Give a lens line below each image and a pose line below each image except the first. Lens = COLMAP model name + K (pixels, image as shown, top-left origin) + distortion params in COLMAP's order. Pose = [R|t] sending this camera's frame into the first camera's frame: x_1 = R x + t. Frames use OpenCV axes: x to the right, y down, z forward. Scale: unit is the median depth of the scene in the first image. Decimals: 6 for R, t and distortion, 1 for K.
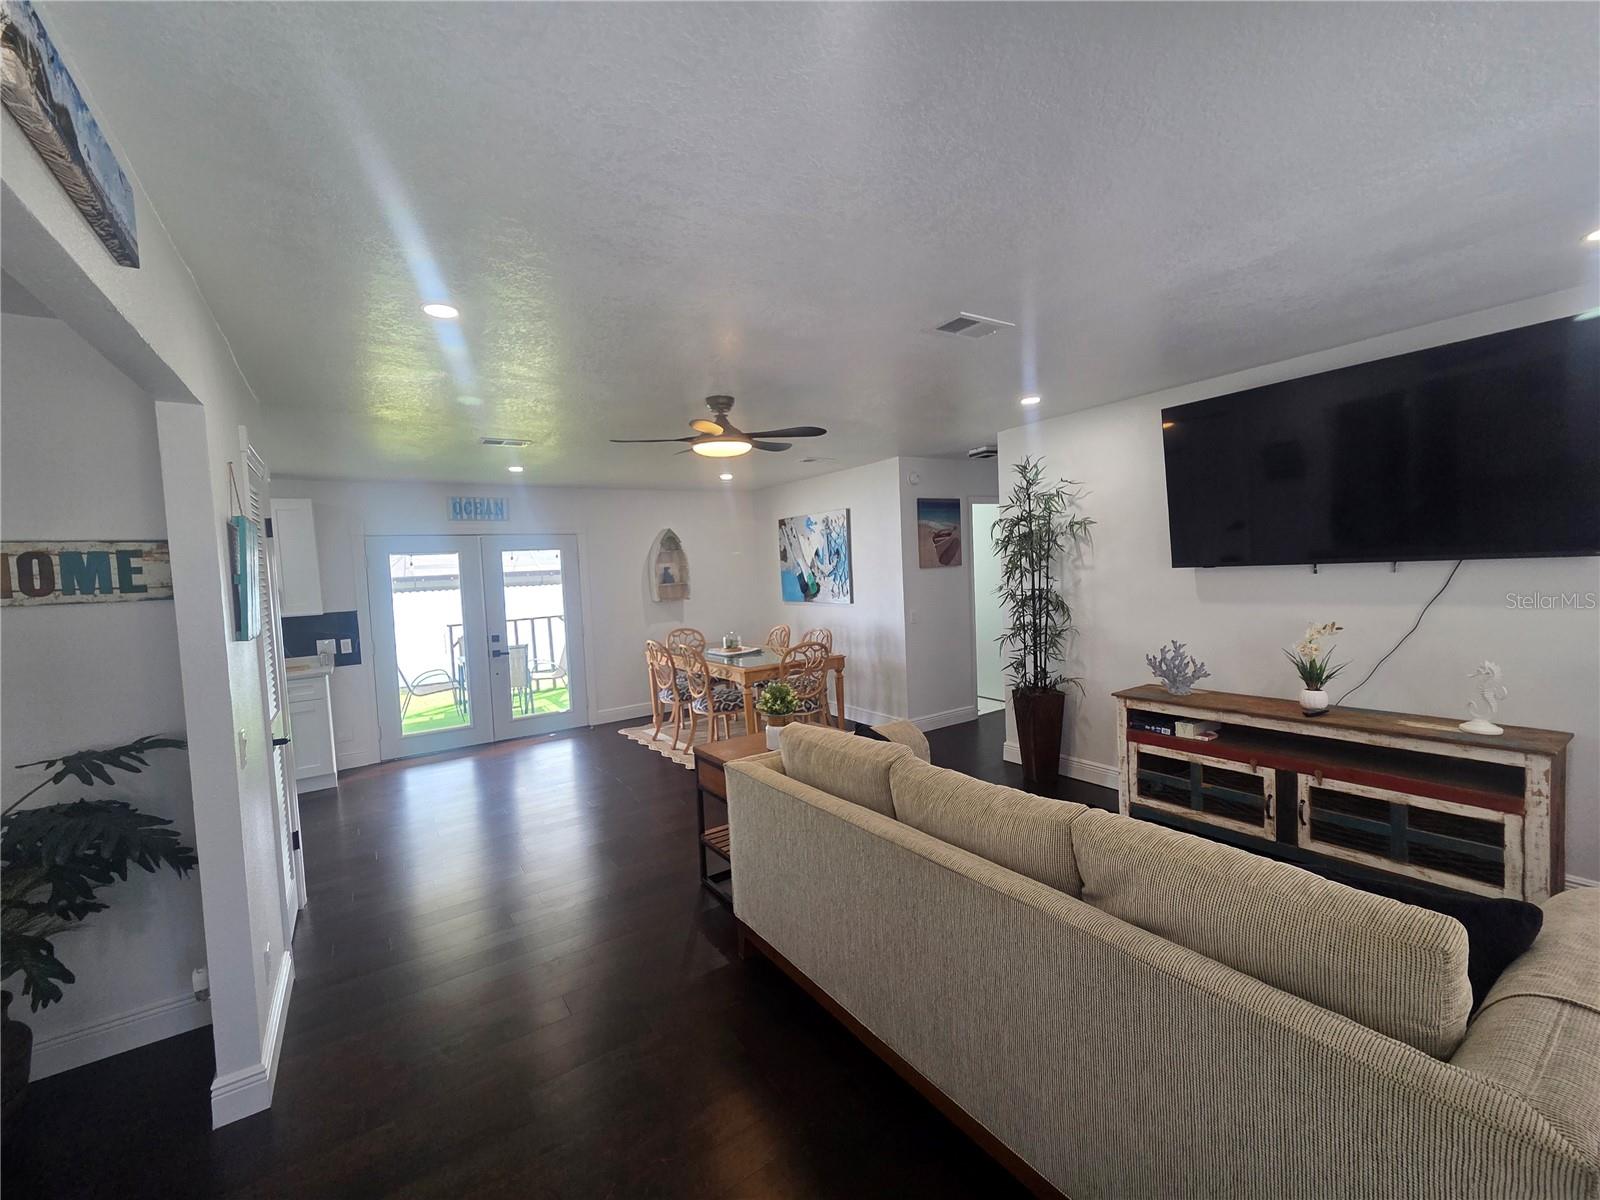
lens RADIAL K [[655.8, 0, 800.3], [0, 655.8, 603.7], [0, 0, 1]] dist [0.006263, -0.001771]
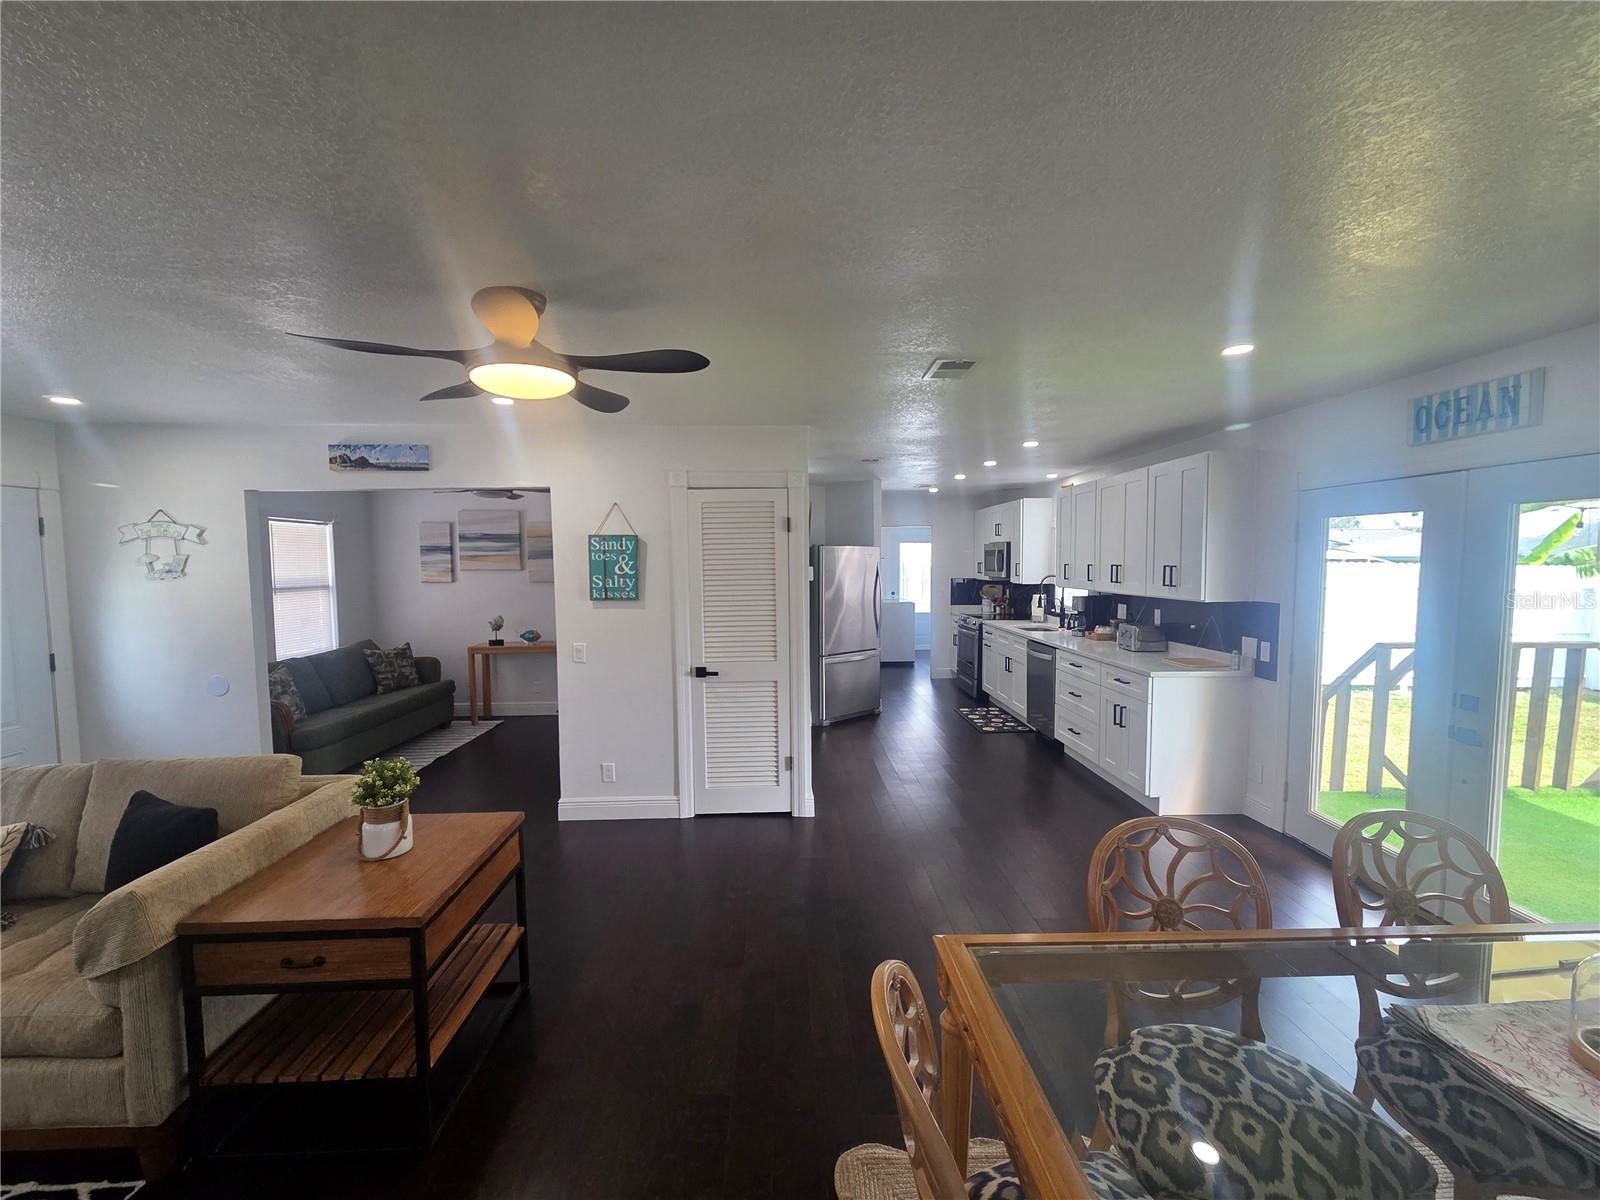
lens RADIAL K [[655.8, 0, 801.2], [0, 655.8, 601.3], [0, 0, 1]] dist [0.006263, -0.001771]
pose [[-0.532673, 0.107986, -0.839403, 0.141273], [-0.013947, 0.990572, 0.136284, -0.068927], [0.846206, 0.084302, -0.526145, 0.837754]]
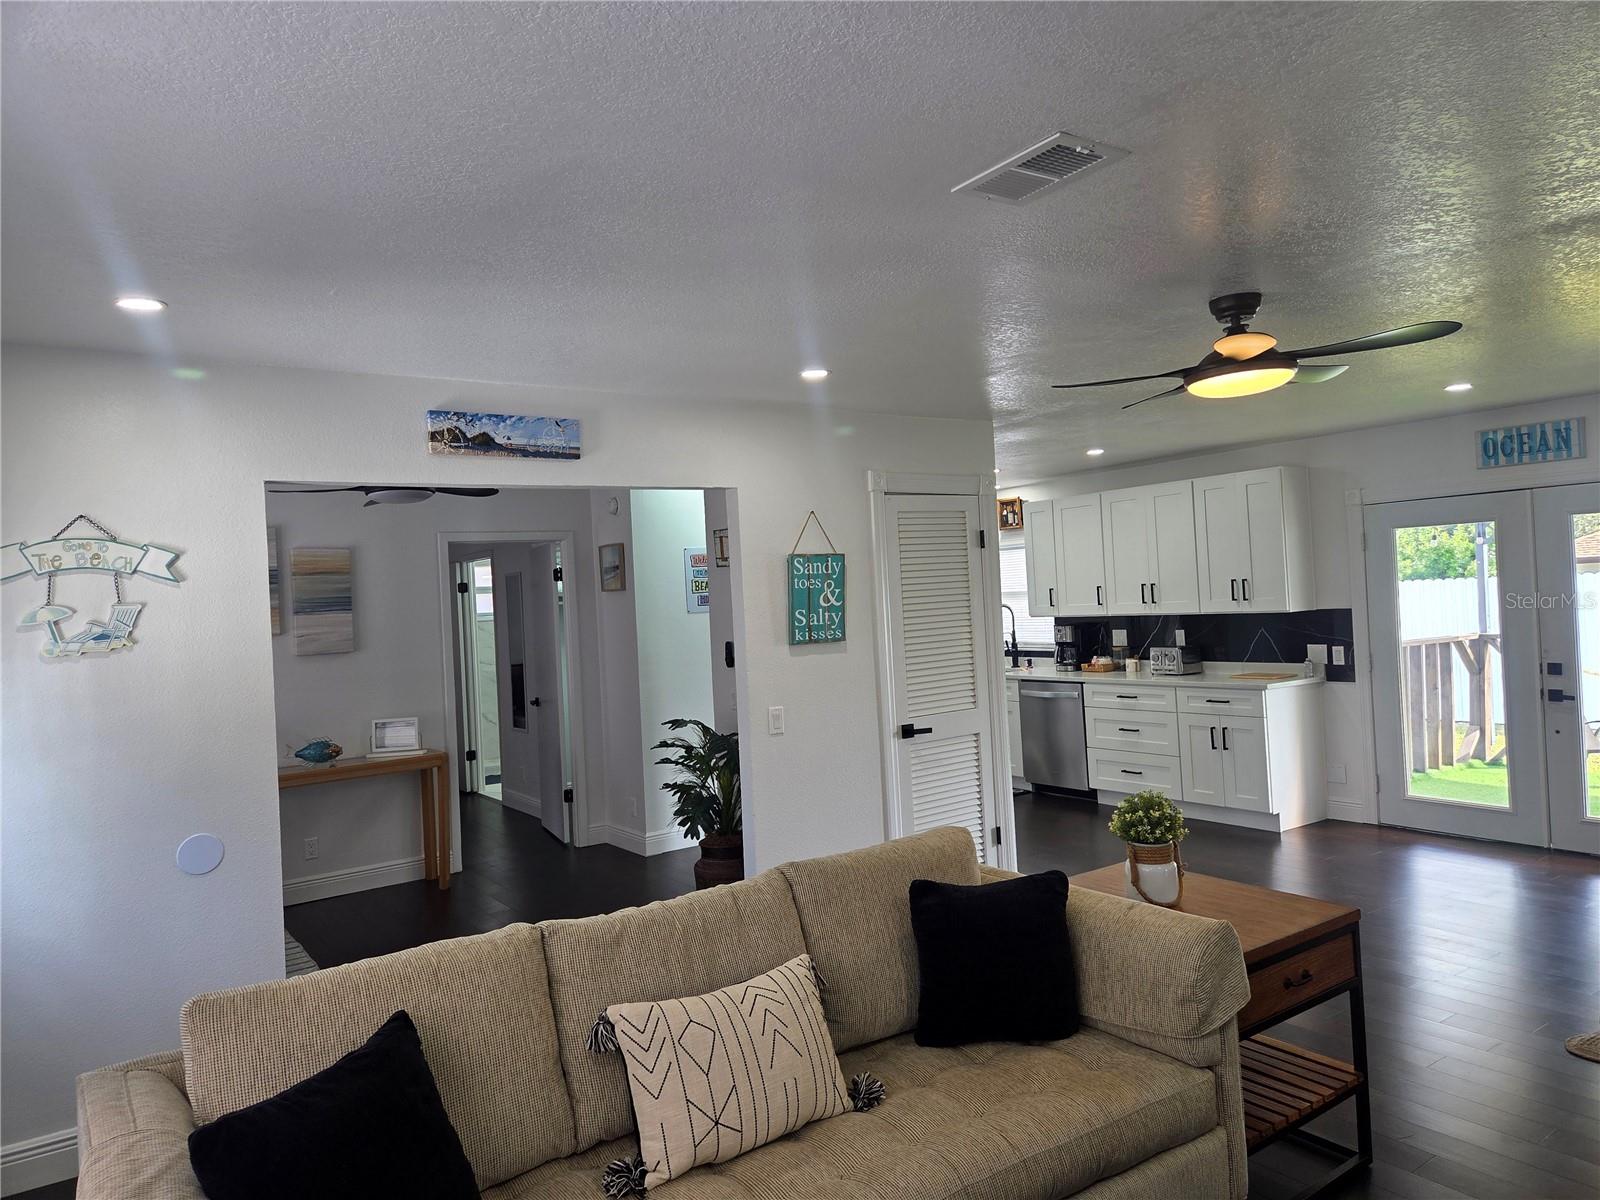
lens RADIAL K [[1067.4, 0, 799.8], [0, 1067.4, 589.8], [0, 0, 1]] dist [0.066843, -0.048897]
pose [[0.022504, 0.040569, -0.998923, 0.455955], [-0.006133, 0.999163, 0.040441, -0.049000], [0.999728, 0.005216, 0.022734, 0.321756]]
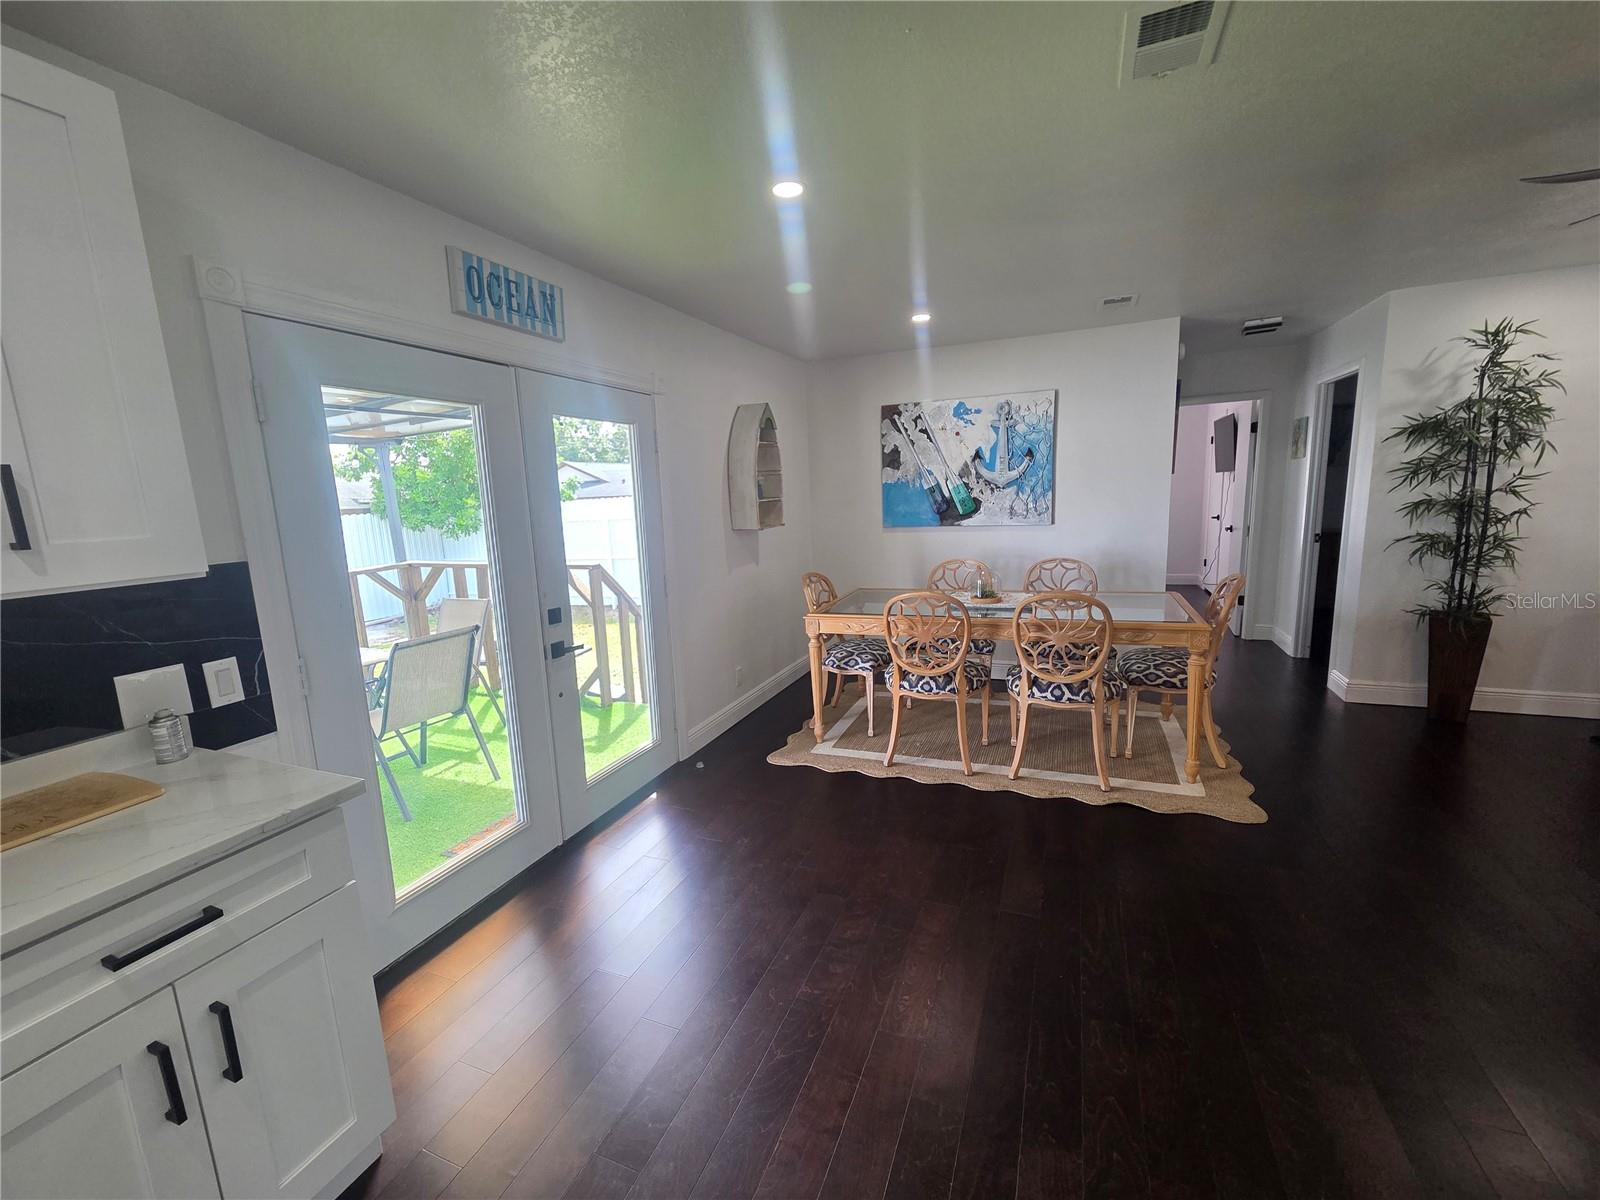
lens RADIAL K [[655.8, 0, 798.9], [0, 655.8, 602.5], [0, 0, 1]] dist [0.006263, -0.001771]
pose [[0.834168, -0.078621, 0.545878, -0.560959], [0.031707, 0.994986, 0.094851, 0.007601], [-0.550599, -0.061814, 0.832478, 0.540535]]
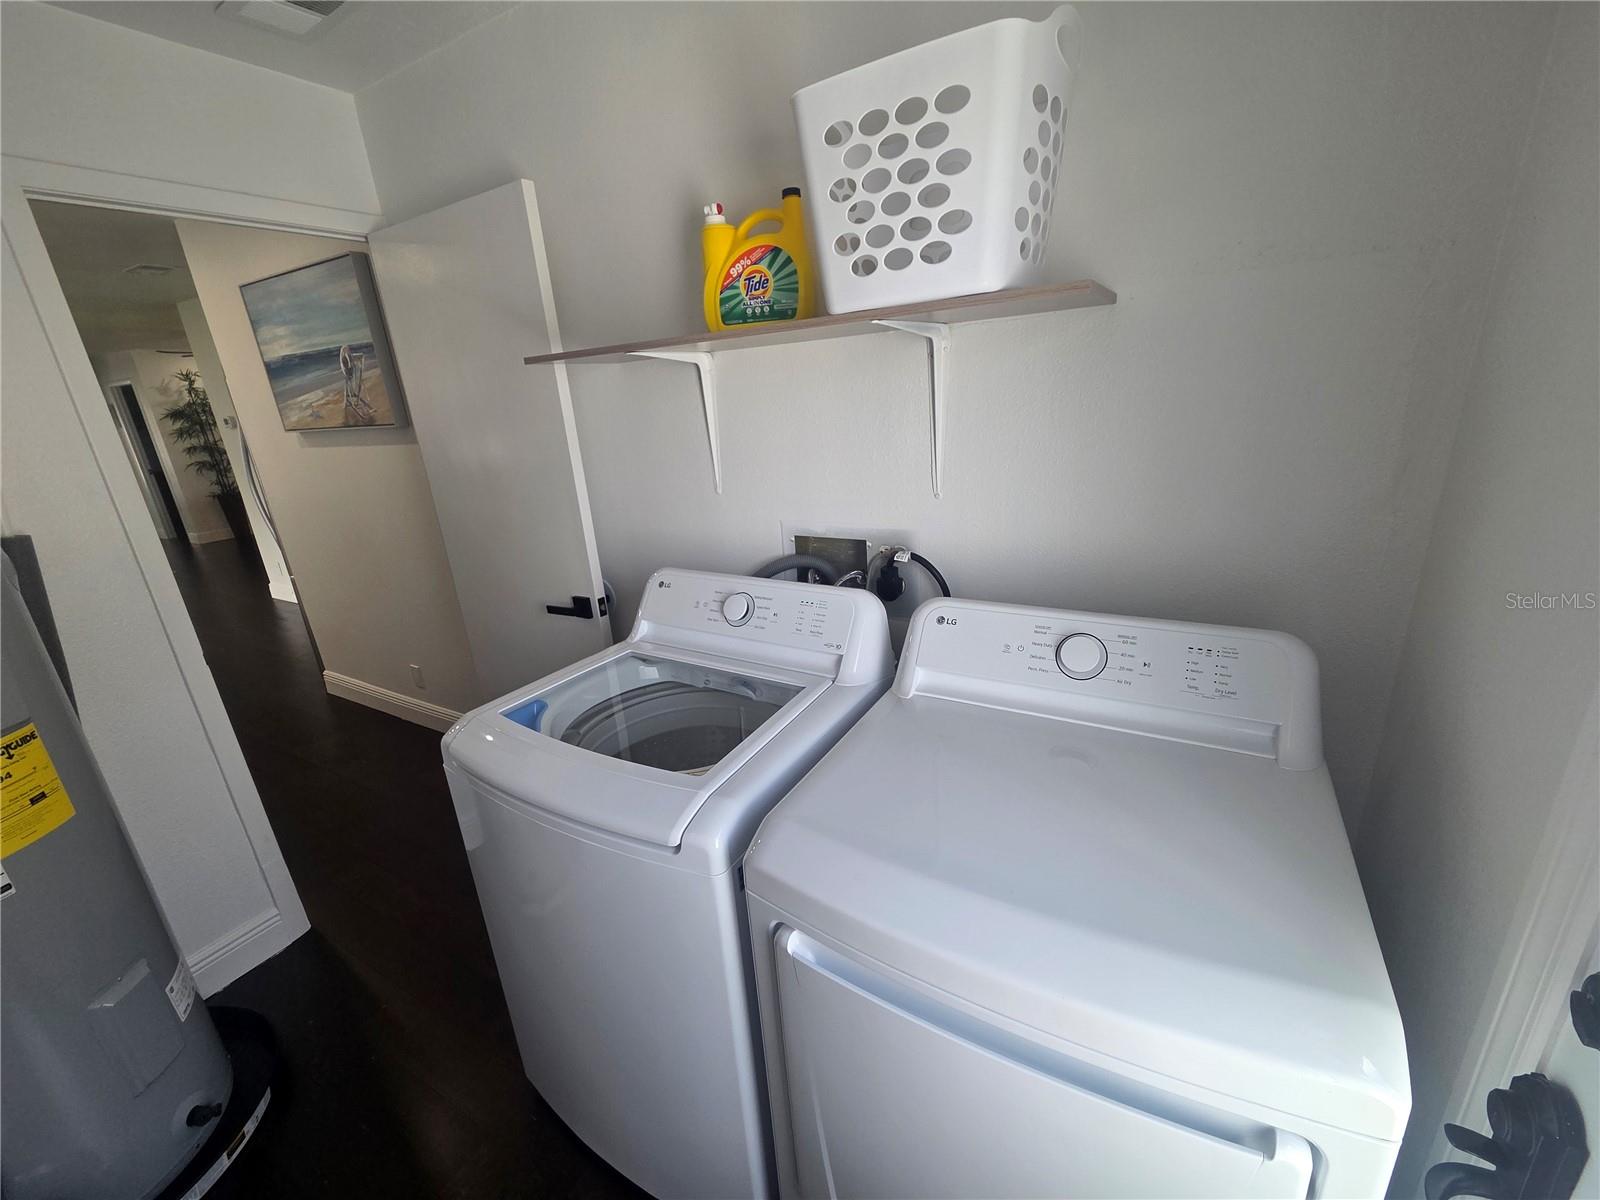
lens RADIAL K [[655.8, 0, 805.2], [0, 655.8, 604.3], [0, 0, 1]] dist [0.006263, -0.001771]
pose [[-0.432857, -0.212554, 0.876045, -1.553928], [0.134678, 0.945650, 0.295987, 0.065692], [-0.891345, 0.246104, -0.380705, 0.202116]]
